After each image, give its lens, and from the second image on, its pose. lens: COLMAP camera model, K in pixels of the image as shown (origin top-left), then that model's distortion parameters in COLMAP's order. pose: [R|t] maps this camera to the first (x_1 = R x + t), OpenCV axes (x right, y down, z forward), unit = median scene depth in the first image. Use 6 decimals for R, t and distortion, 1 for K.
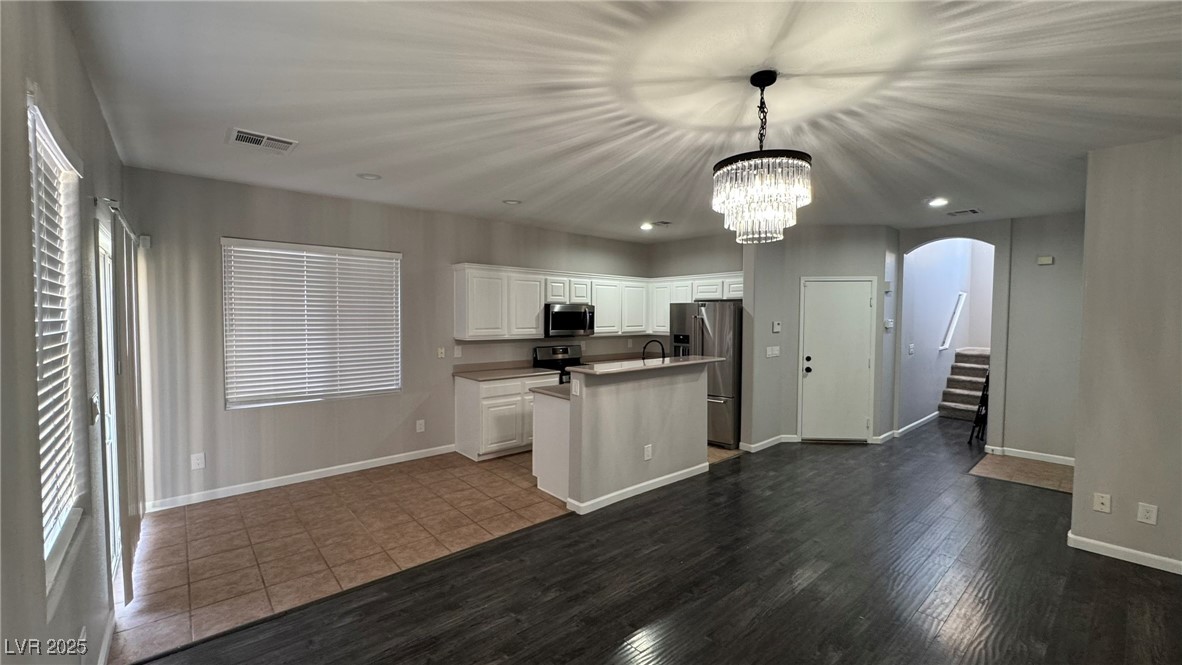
lens RADIAL K [[471.6, 0, 591.0], [0, 471.6, 332.5], [0, 0, 1]] dist [-0.003474, -0.000349]
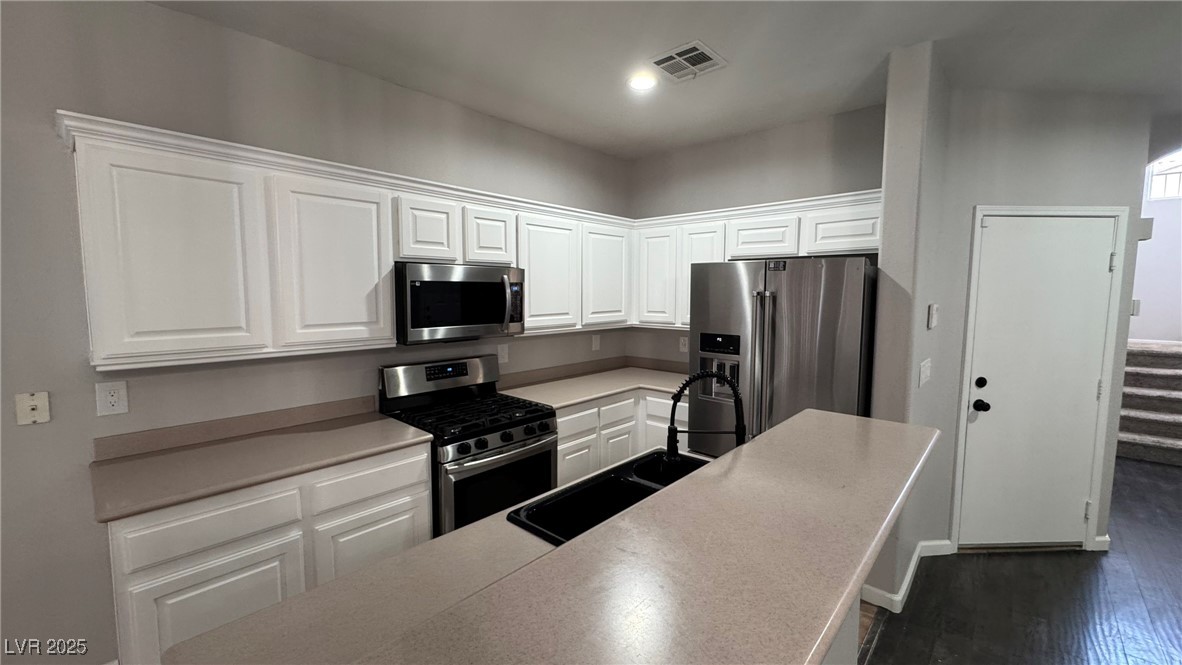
lens RADIAL K [[501.5, 0, 599.3], [0, 501.5, 337.4], [0, 0, 1]] dist [-0.001816, -0.000353]
pose [[0.991985, -0.012632, 0.125719, 0.020612], [0.005452, 0.998343, 0.057290, -0.021894], [-0.126235, -0.056145, 0.990410, 0.599630]]
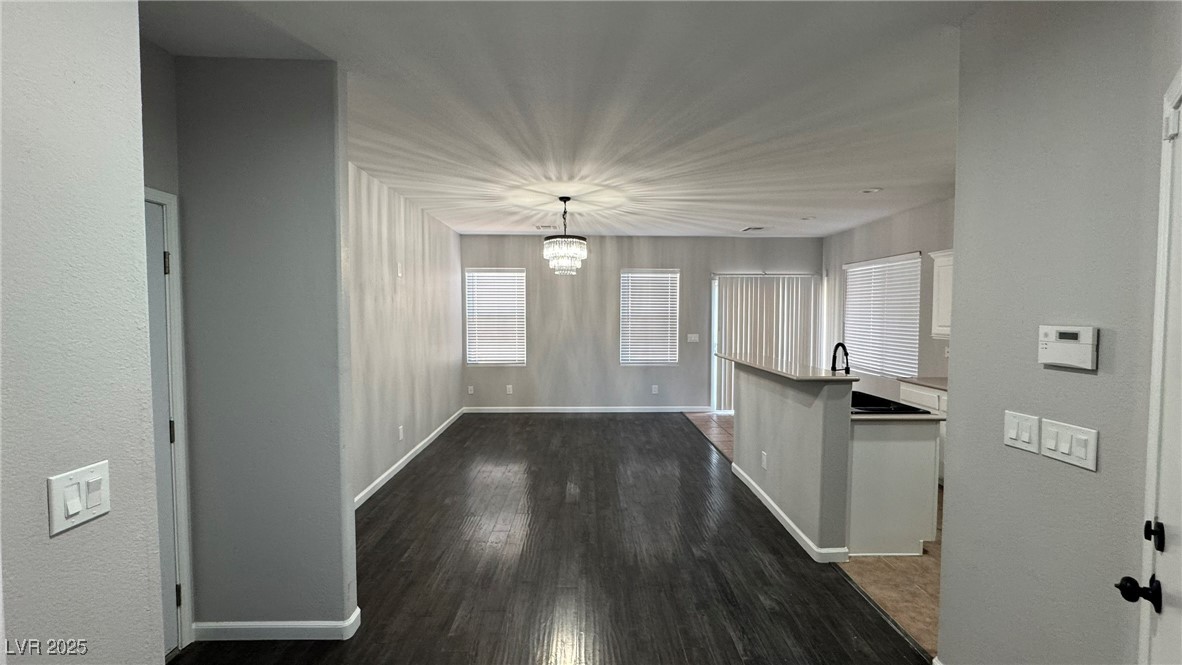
lens RADIAL K [[471.6, 0, 591.0], [0, 471.6, 332.5], [0, 0, 1]] dist [-0.003474, -0.000349]
pose [[-0.641517, 0.028548, -0.766577, 0.797421], [-0.031536, 0.997481, 0.063539, -0.029392], [0.766460, 0.064936, -0.639001, 1.020782]]
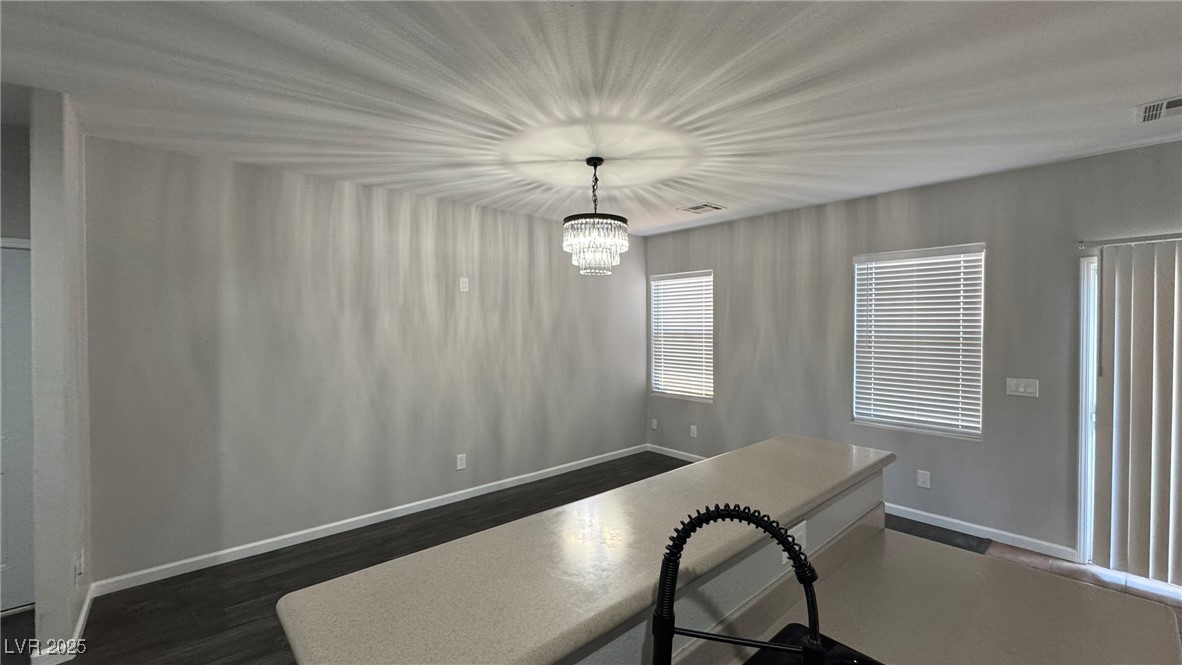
lens RADIAL K [[471.6, 0, 591.0], [0, 471.6, 332.5], [0, 0, 1]] dist [-0.003474, -0.000349]
pose [[-0.999976, -0.003632, -0.005871, 0.156743], [-0.003927, 0.998686, 0.051095, -0.039018], [0.005677, 0.051117, -0.998677, 0.998210]]
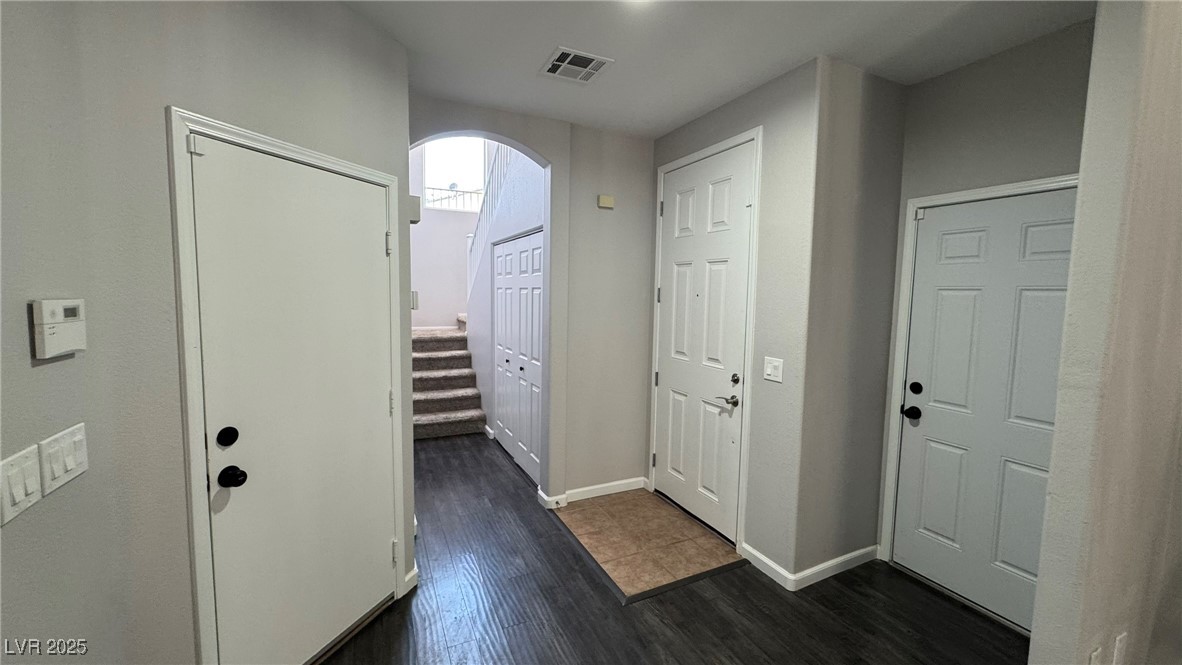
lens RADIAL K [[471.6, 0, 591.0], [0, 471.6, 332.5], [0, 0, 1]] dist [-0.003474, -0.000349]
pose [[0.262618, -0.083392, 0.961289, 0.285893], [0.021242, 0.996516, 0.080645, -0.021902], [-0.964666, -0.000759, 0.263475, 0.791786]]
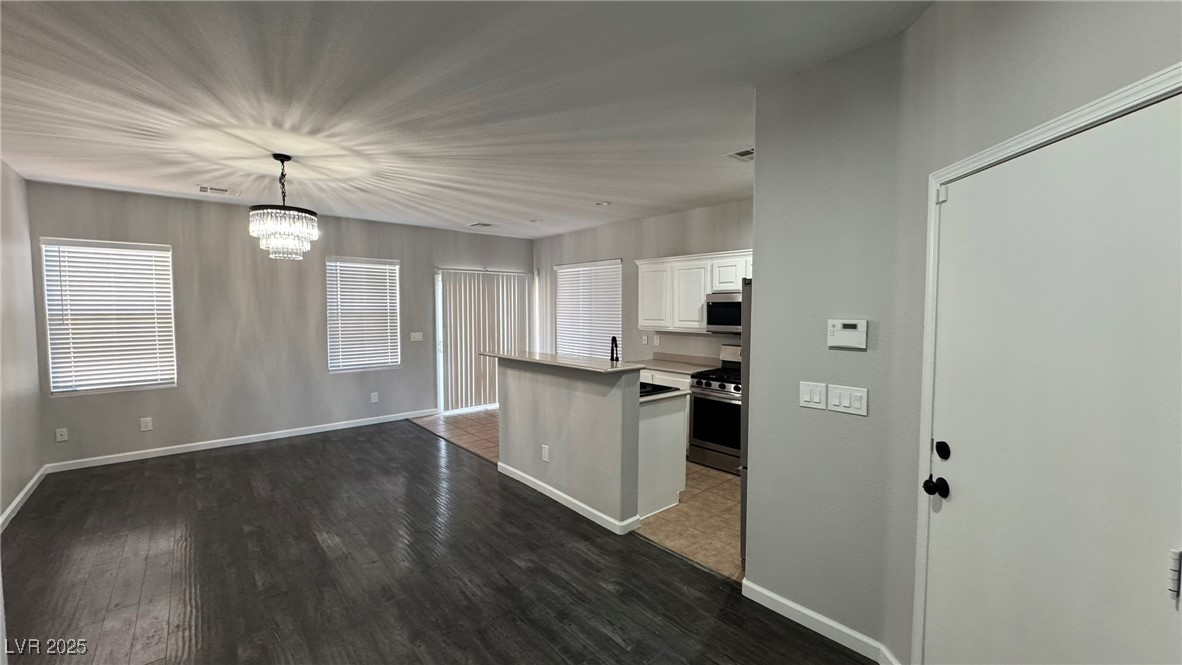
lens RADIAL K [[471.6, 0, 591.0], [0, 471.6, 332.5], [0, 0, 1]] dist [-0.003474, -0.000349]
pose [[-0.004150, 0.048725, -0.998804, 0.810652], [-0.036436, 0.998142, 0.048844, -0.025277], [0.999327, 0.036596, -0.002367, 0.845503]]
